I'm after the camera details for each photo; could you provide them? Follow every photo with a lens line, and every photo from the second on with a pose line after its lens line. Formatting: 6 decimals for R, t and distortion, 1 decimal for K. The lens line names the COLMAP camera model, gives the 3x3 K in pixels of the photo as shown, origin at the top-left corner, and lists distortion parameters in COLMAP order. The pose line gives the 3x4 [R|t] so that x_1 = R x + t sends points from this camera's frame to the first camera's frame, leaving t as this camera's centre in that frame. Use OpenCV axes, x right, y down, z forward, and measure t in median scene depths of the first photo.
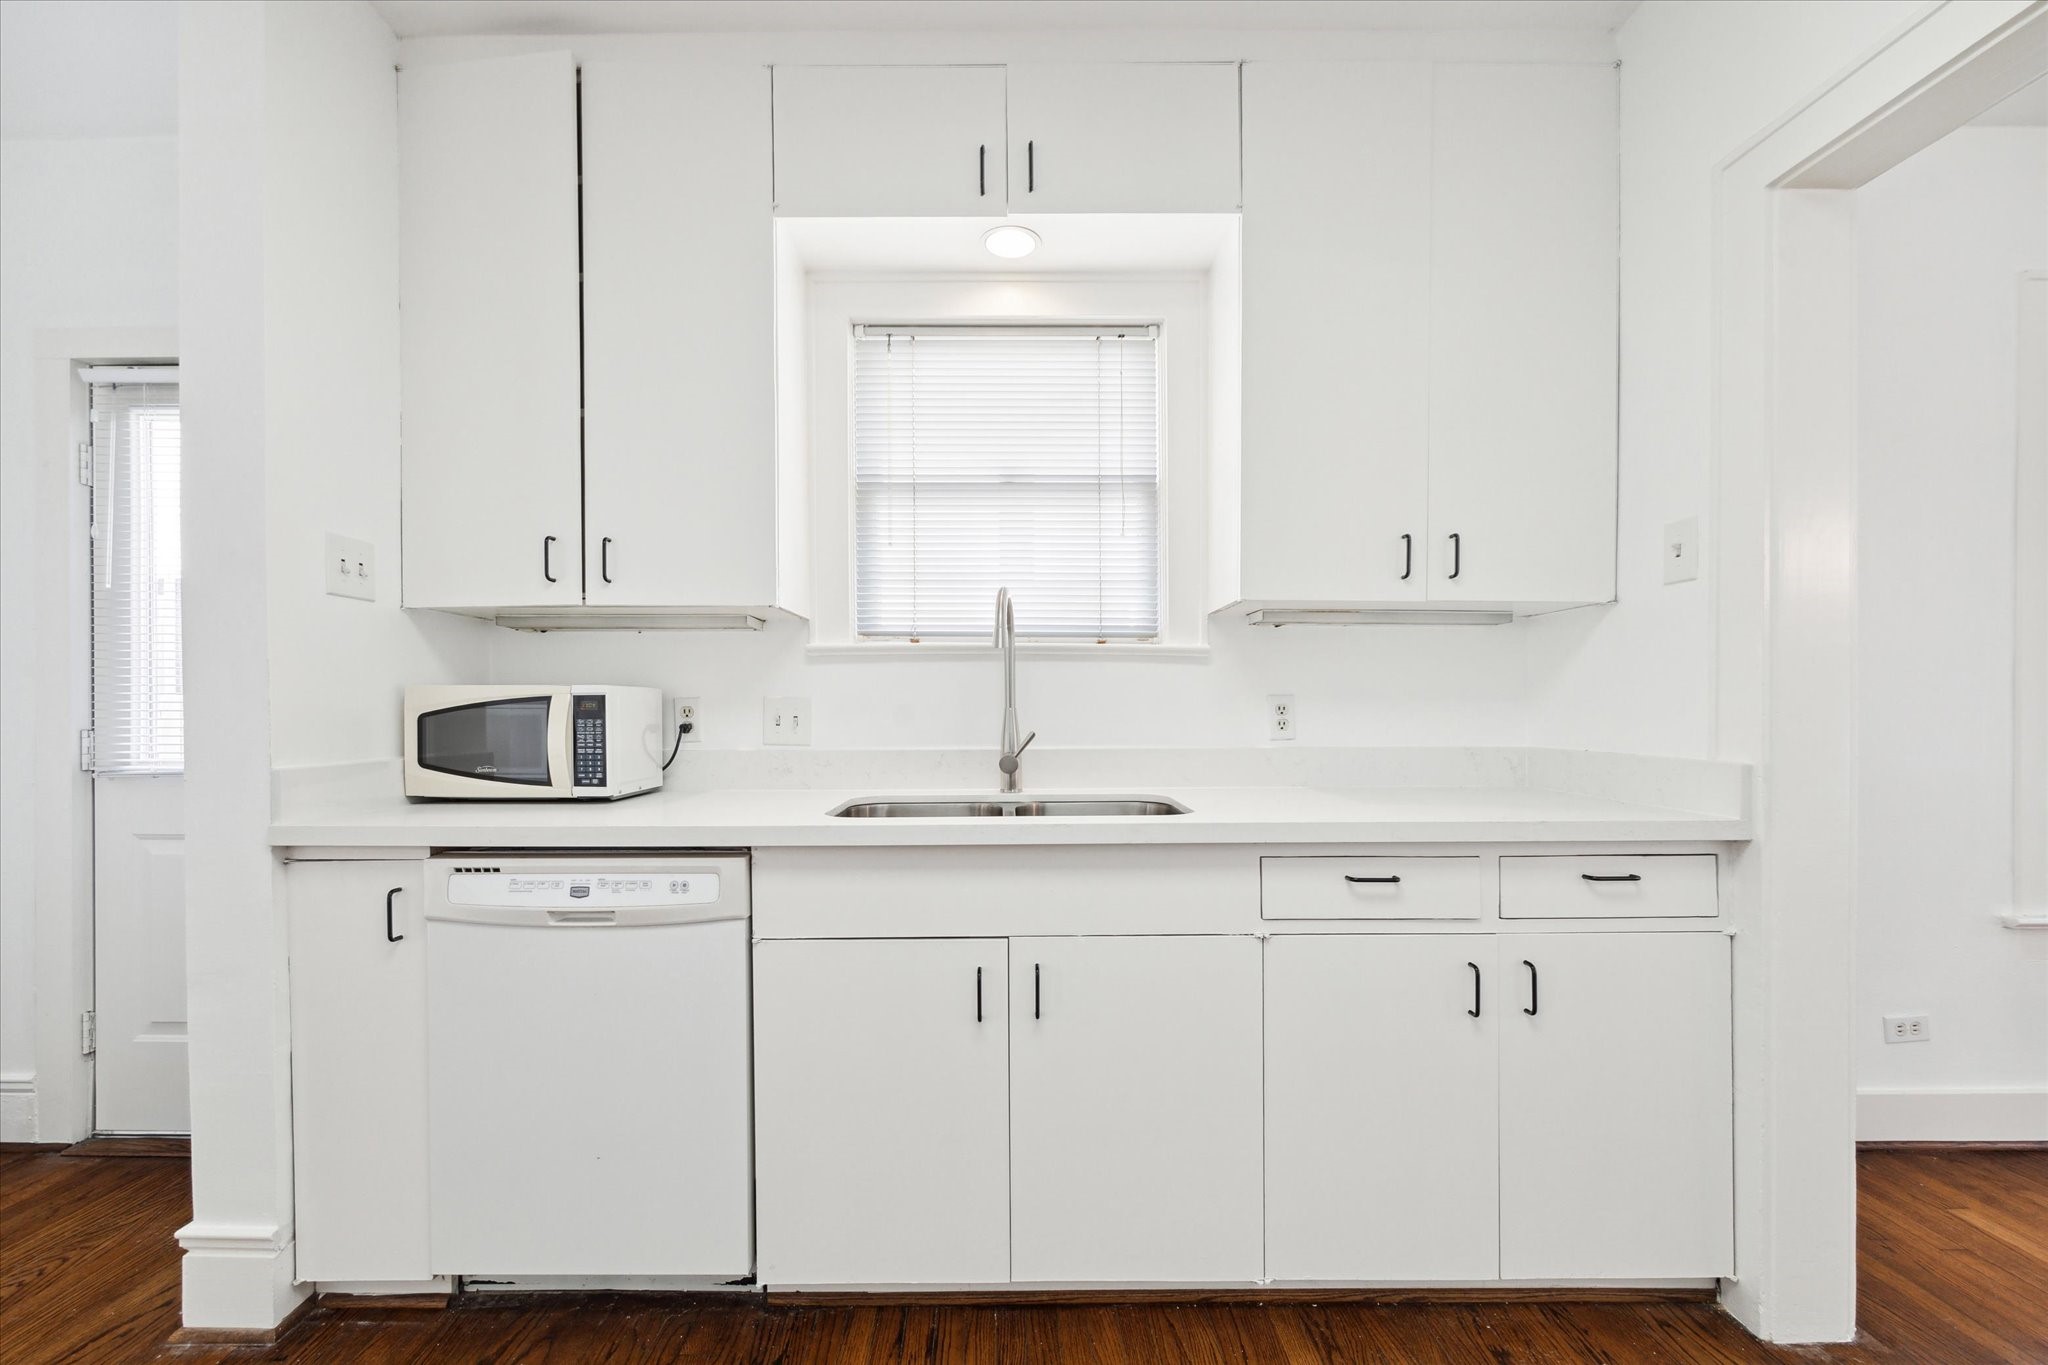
lens RADIAL K [[832.7, 0, 1005.3], [0, 832.7, 718.3], [0, 0, 1]] dist [-0.004636, -0.000206]
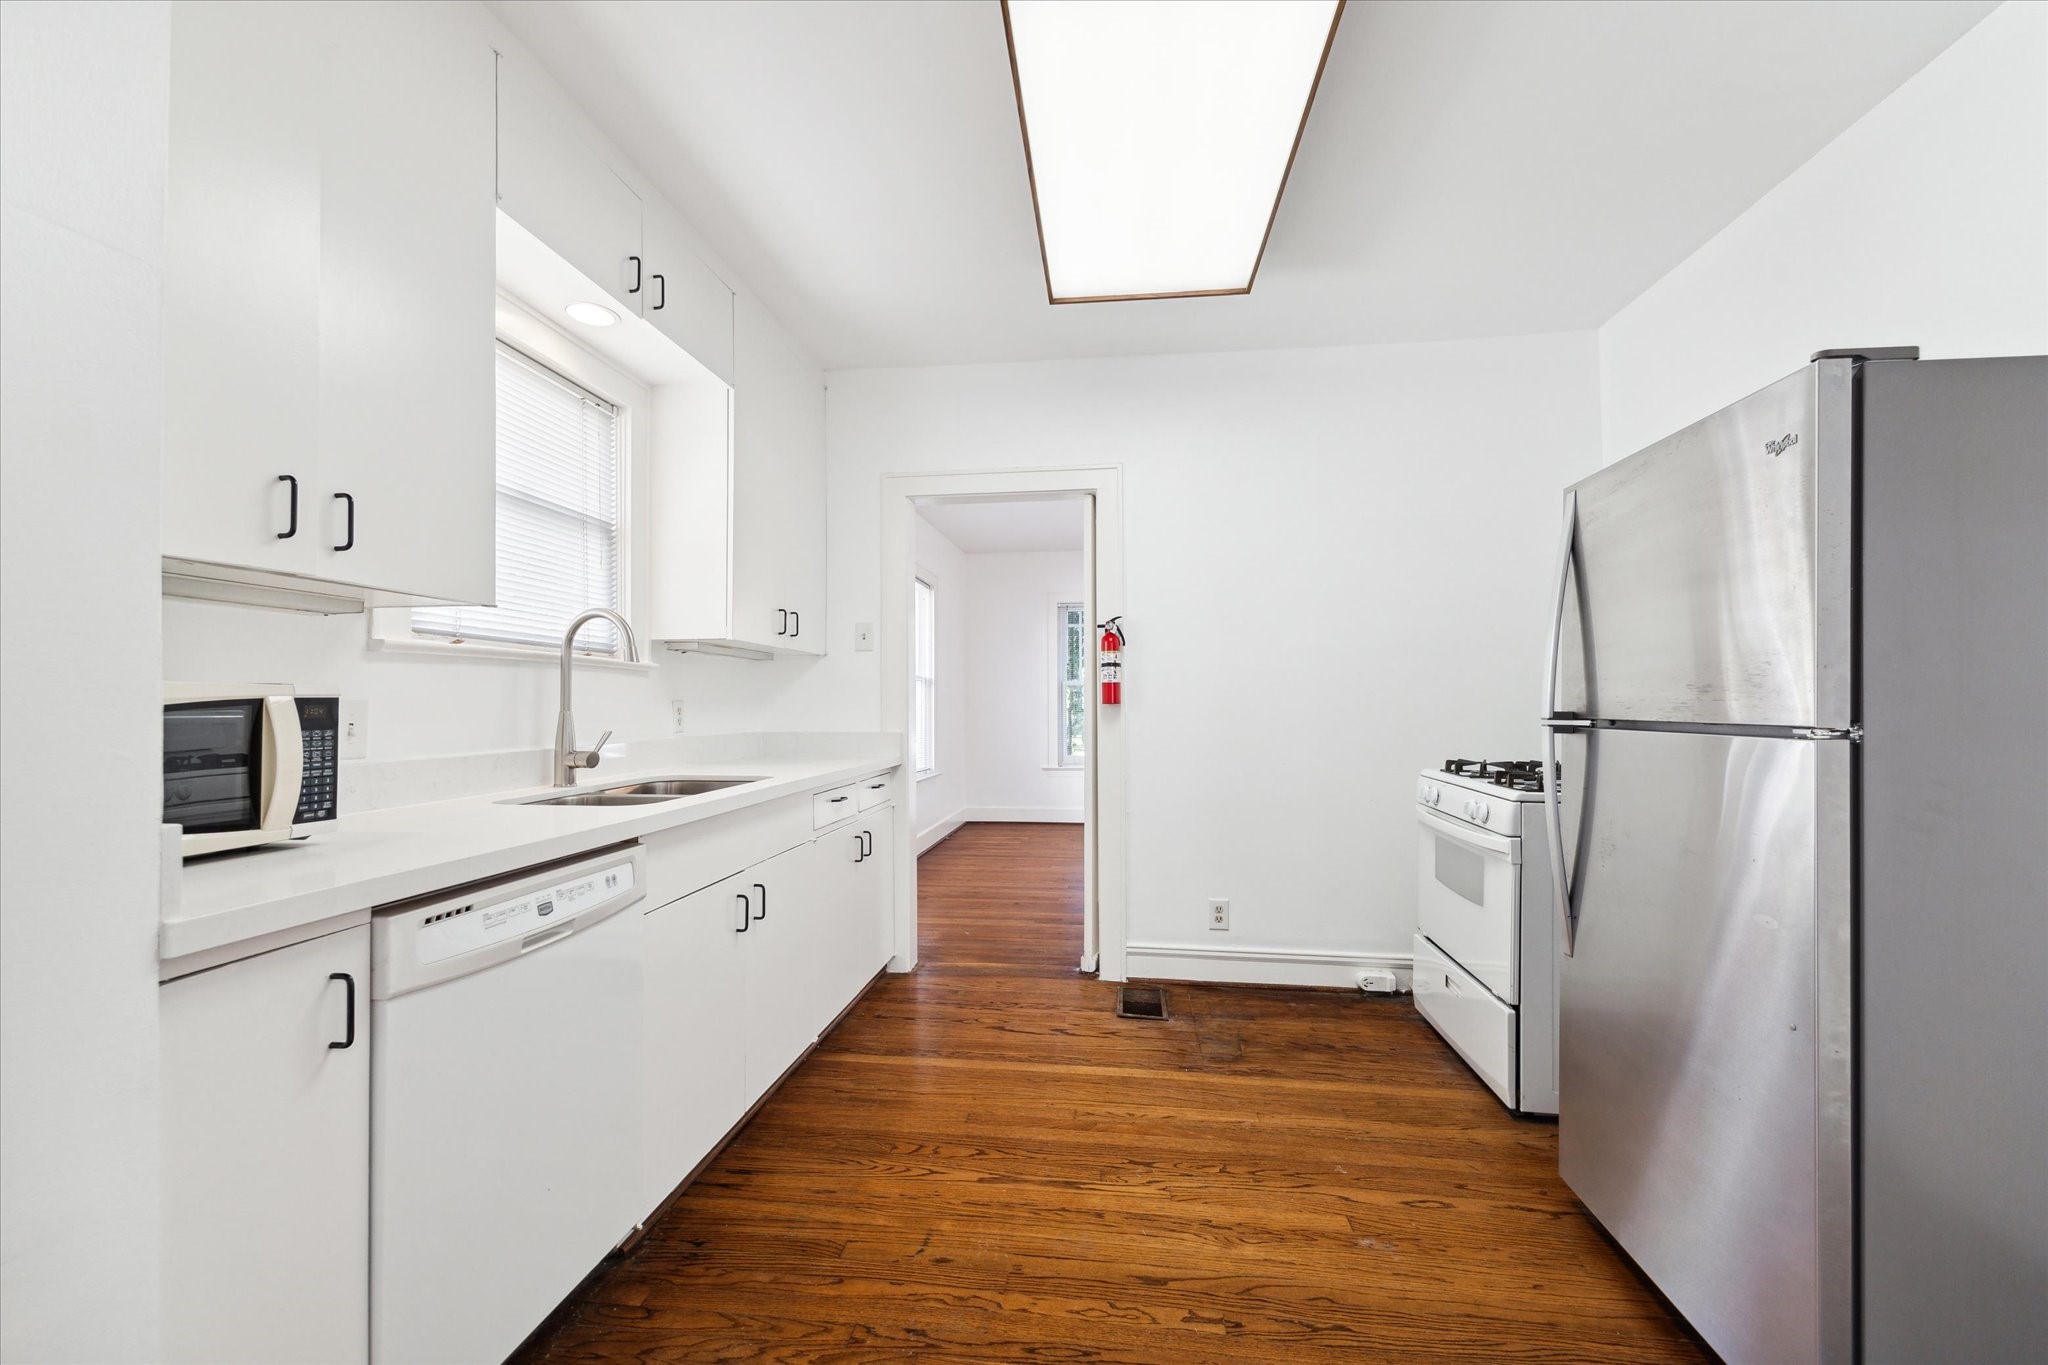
lens RADIAL K [[832.7, 0, 1021.4], [0, 832.7, 690.7], [0, 0, 1]] dist [-0.004636, -0.000206]
pose [[0.124813, 0.017246, 0.992030, -1.156637], [0.014869, 0.999704, -0.019251, -0.010673], [-0.992069, 0.017153, 0.124519, 0.284138]]
